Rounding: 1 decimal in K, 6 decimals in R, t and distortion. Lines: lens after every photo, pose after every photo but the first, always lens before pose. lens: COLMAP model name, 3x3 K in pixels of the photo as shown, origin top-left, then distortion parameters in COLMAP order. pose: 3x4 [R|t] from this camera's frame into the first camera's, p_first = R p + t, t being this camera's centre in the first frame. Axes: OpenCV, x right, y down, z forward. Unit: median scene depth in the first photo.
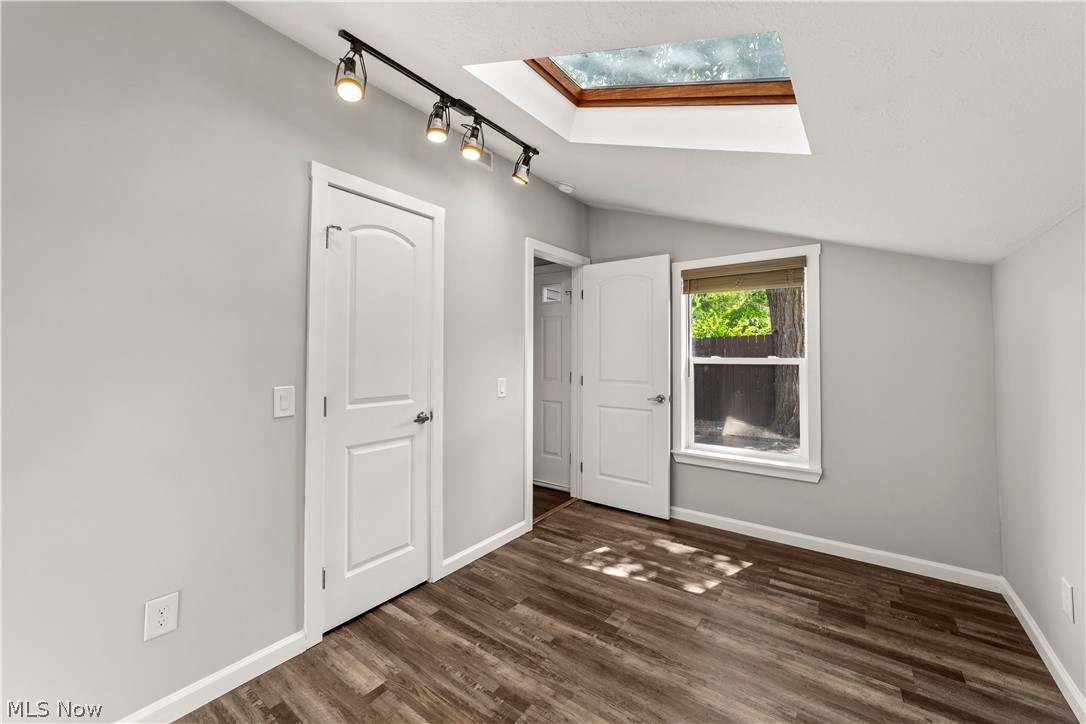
lens RADIAL K [[422.5, 0, 531.9], [0, 422.5, 363.7], [0, 0, 1]] dist [-0.009968, 0.000078]
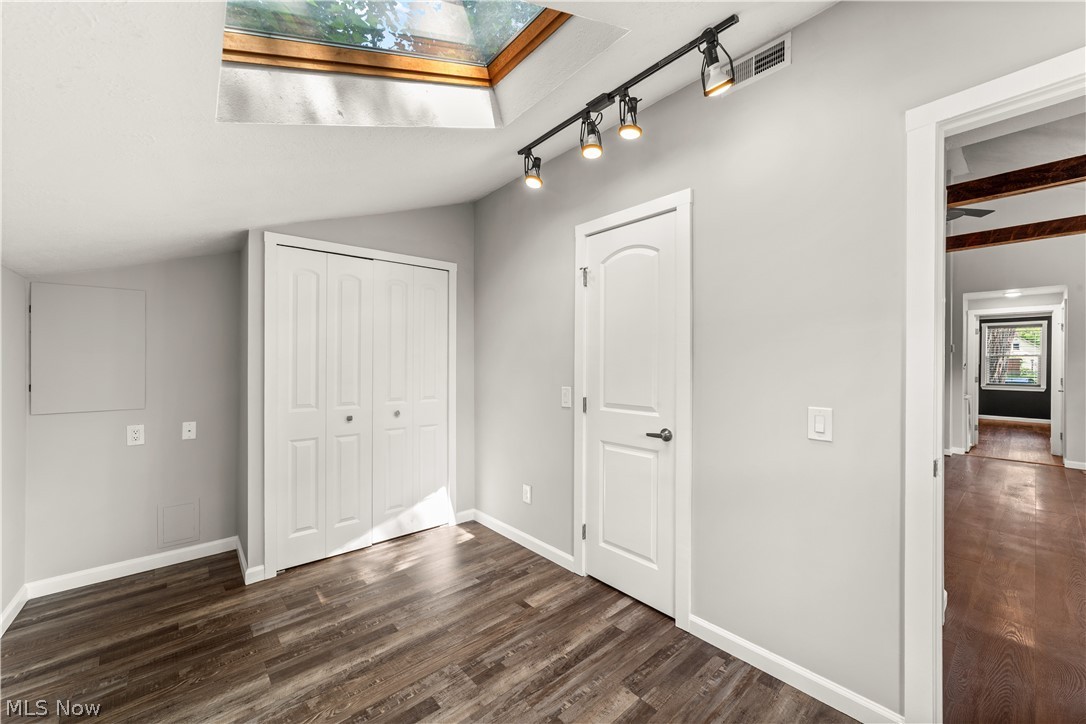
lens RADIAL K [[420.9, 0, 545.5], [0, 420.9, 378.4], [0, 0, 1]] dist [-0.010063, 0.000013]
pose [[-0.196534, 0.032541, -0.979957, 0.807151], [-0.018997, 0.999135, 0.036988, -0.027365], [0.980313, 0.025885, -0.195745, 1.094133]]
